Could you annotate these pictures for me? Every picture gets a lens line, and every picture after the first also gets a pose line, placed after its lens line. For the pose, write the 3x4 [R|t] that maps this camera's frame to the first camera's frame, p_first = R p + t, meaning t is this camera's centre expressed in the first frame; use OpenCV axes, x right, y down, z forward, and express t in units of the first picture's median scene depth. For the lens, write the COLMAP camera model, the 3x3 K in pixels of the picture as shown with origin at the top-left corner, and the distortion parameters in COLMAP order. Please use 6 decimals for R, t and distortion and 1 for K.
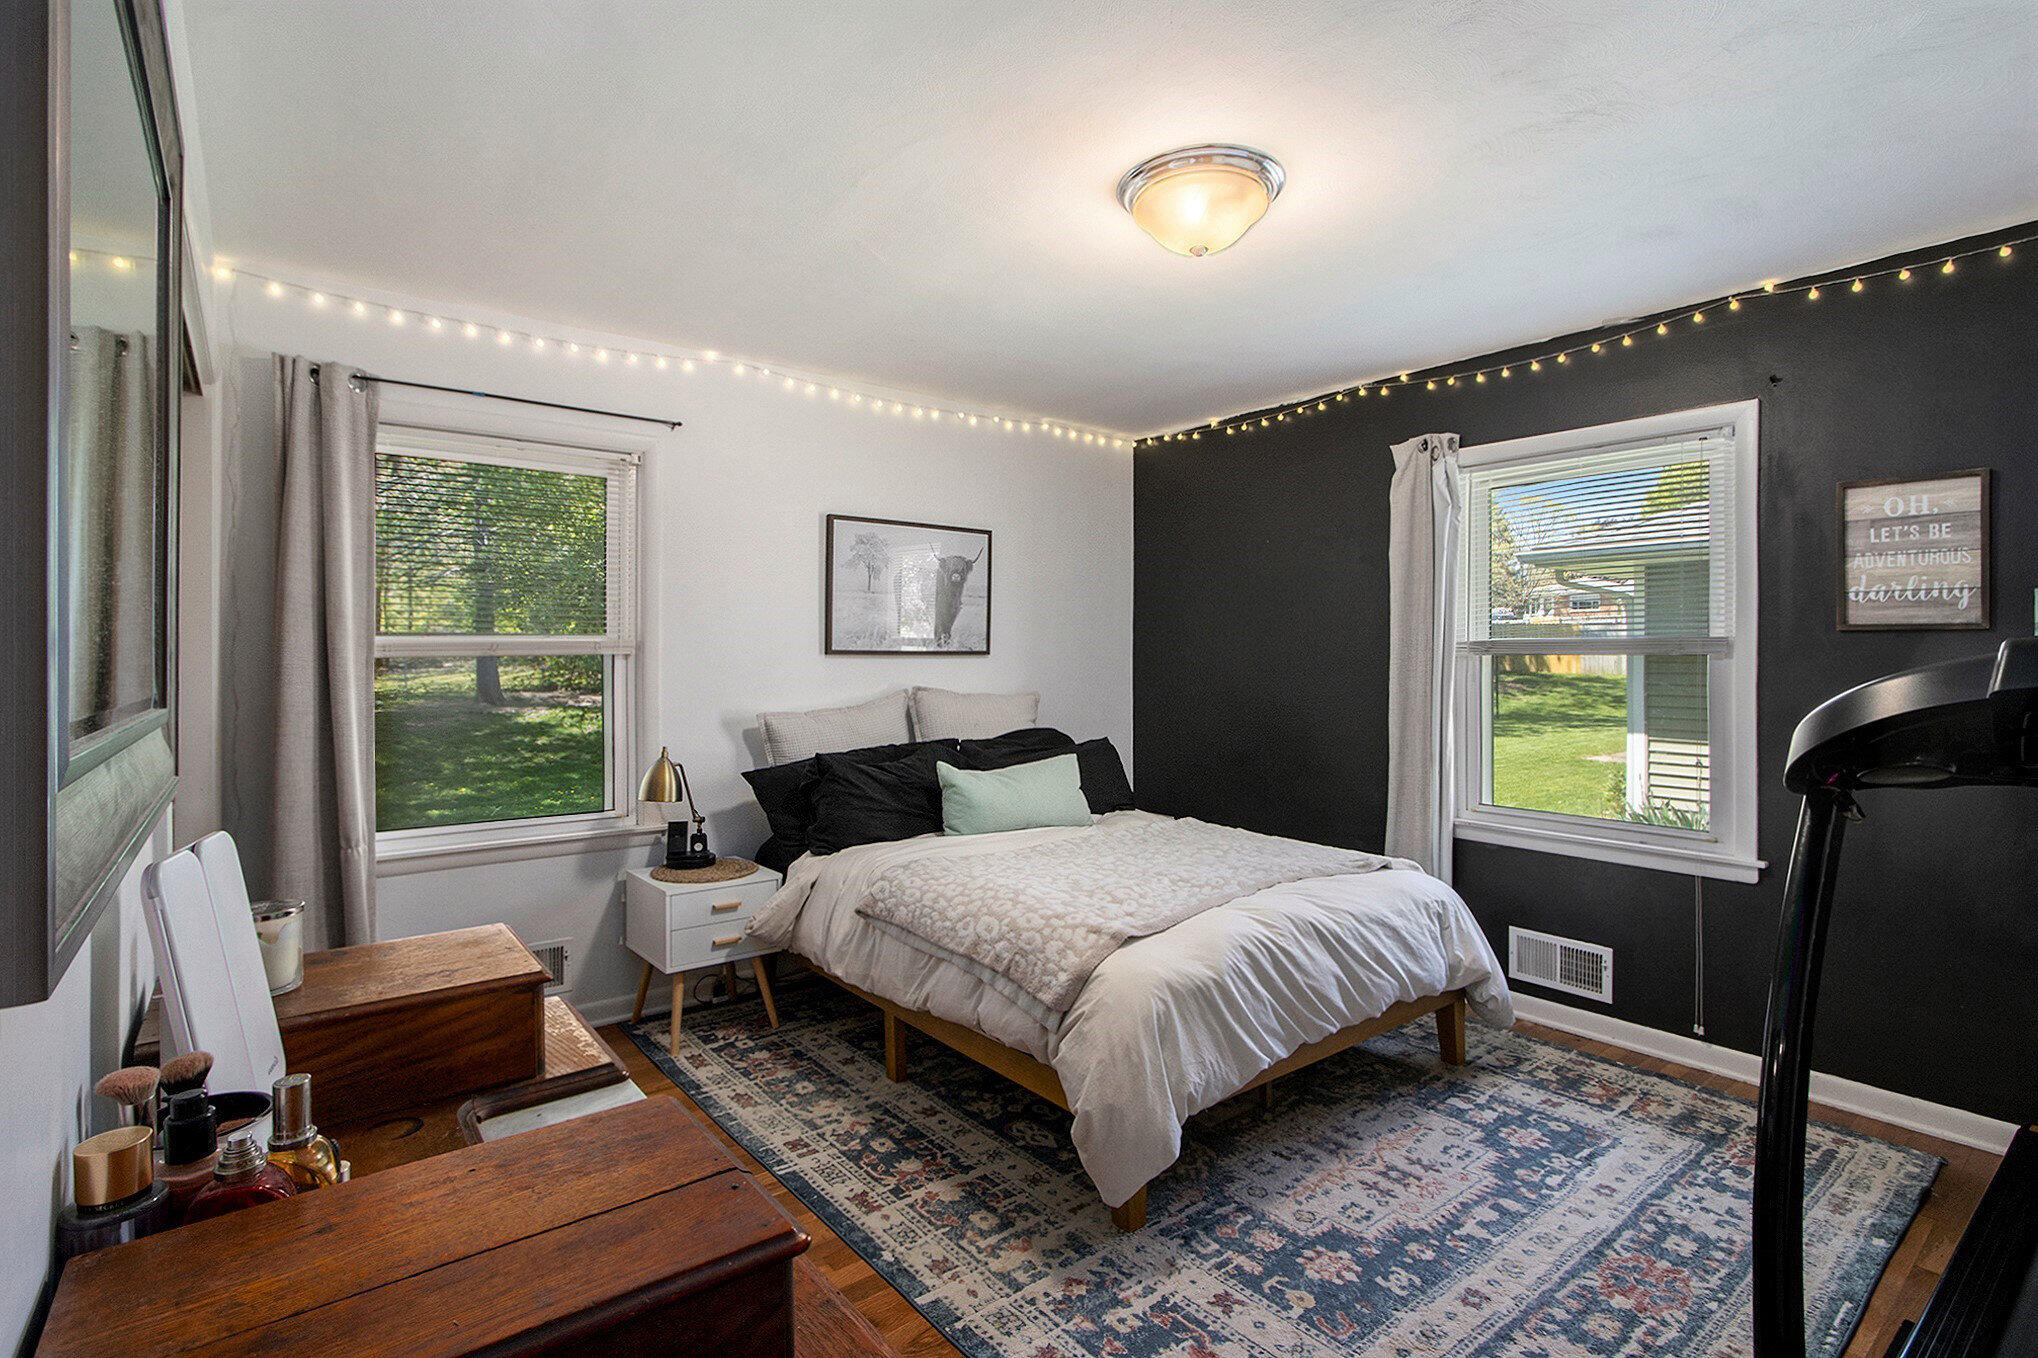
lens RADIAL K [[977.3, 0, 1009.4], [0, 977.3, 663.2], [0, 0, 1]] dist [-0.000013, 0.000436]
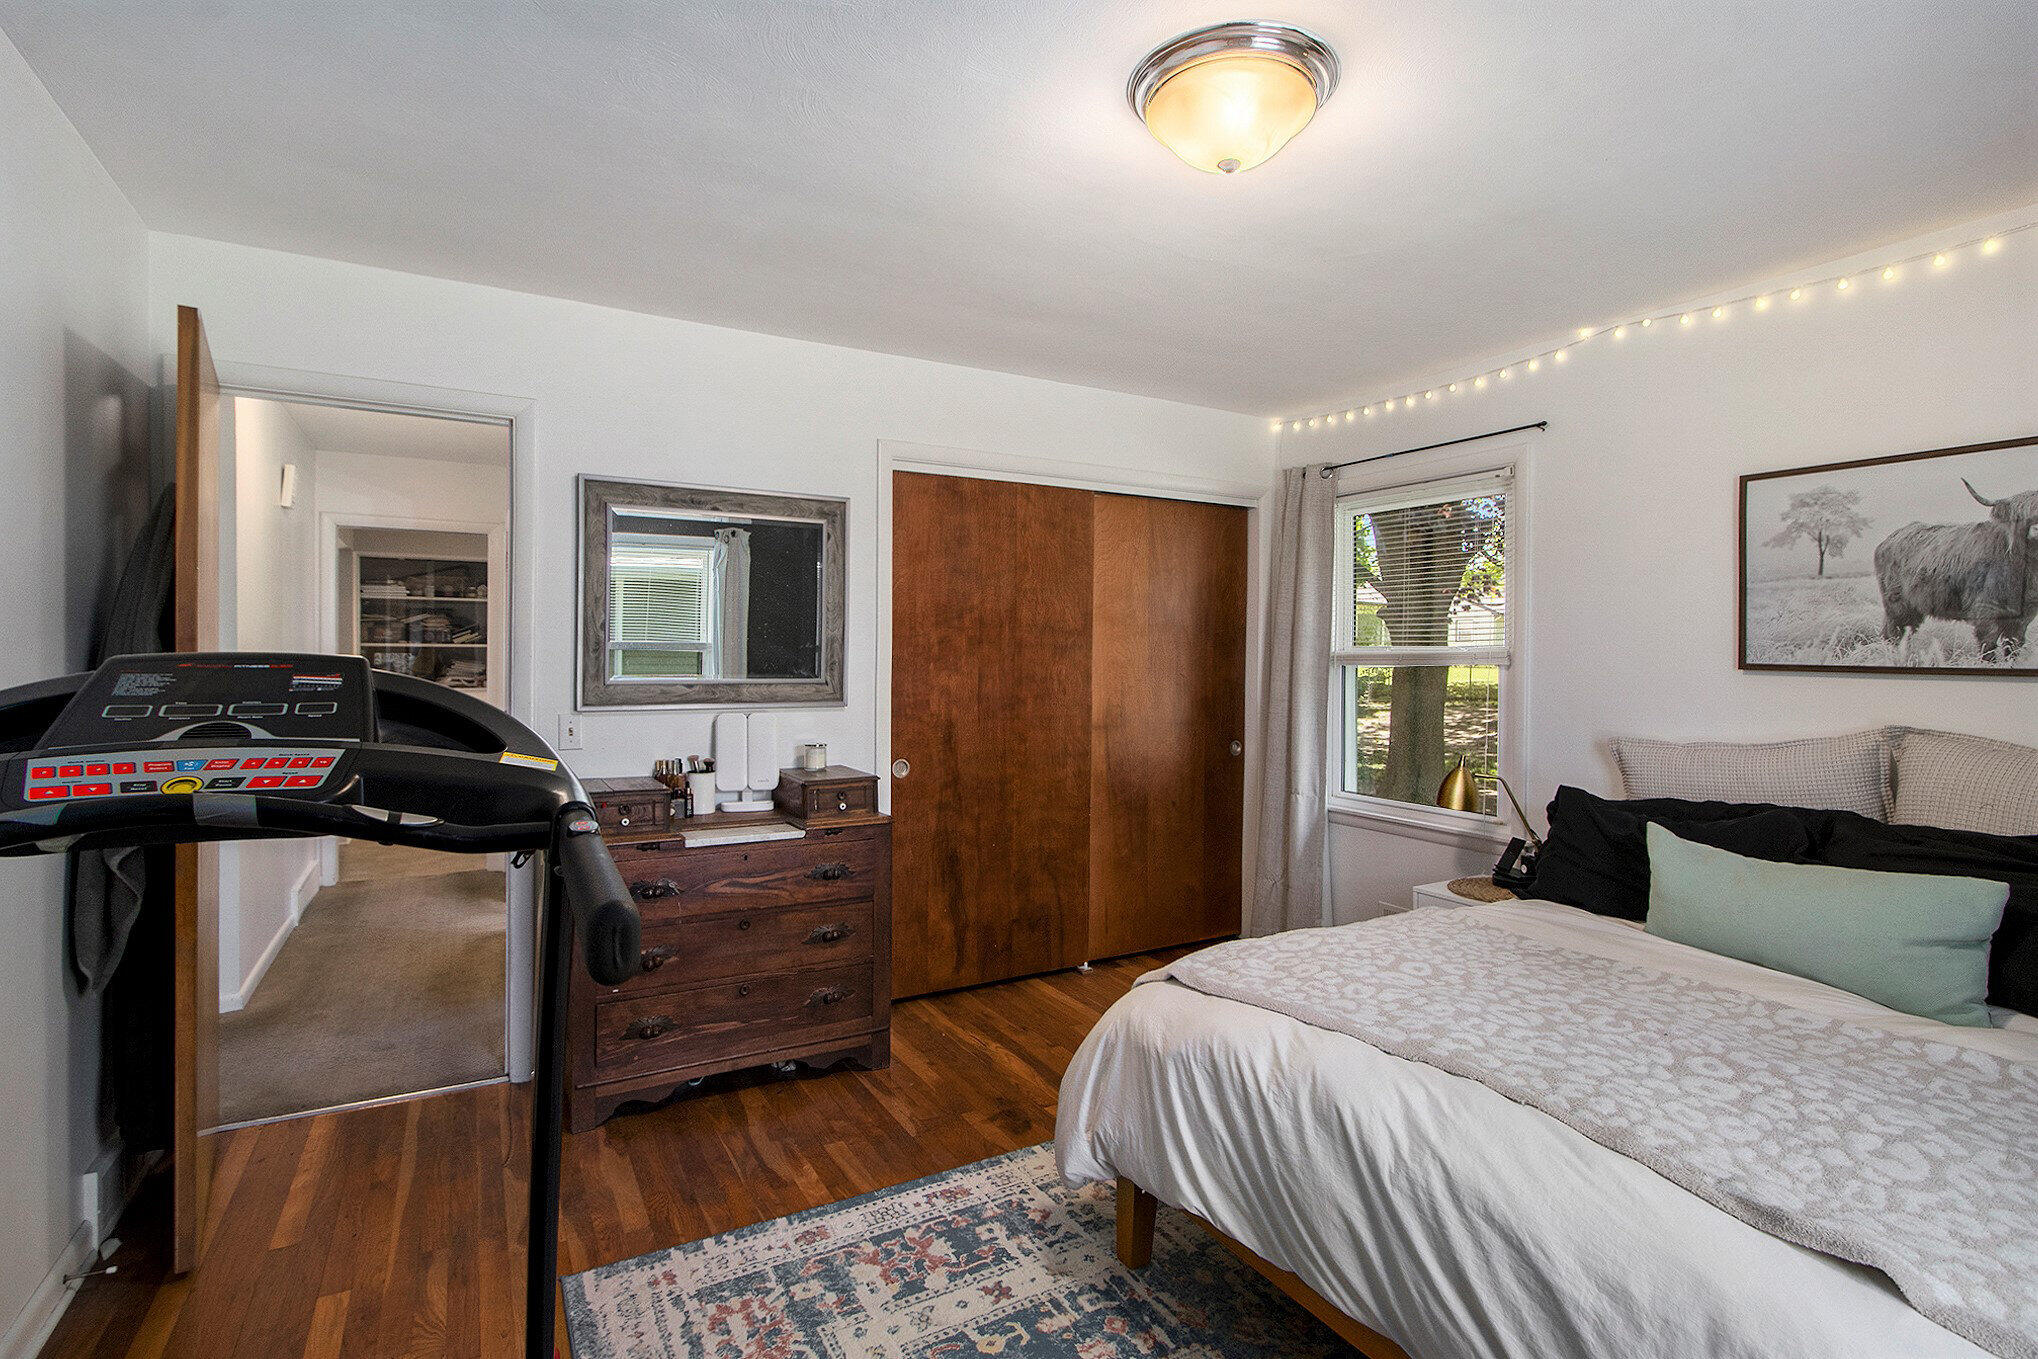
lens RADIAL K [[977.3, 0, 1009.3], [0, 977.3, 668.6], [0, 0, 1]] dist [-0.000013, 0.000436]
pose [[-0.143045, 0.015611, -0.989593, 0.753127], [-0.010761, 0.999792, 0.017328, -0.020174], [0.989658, 0.013128, -0.142847, 0.695897]]
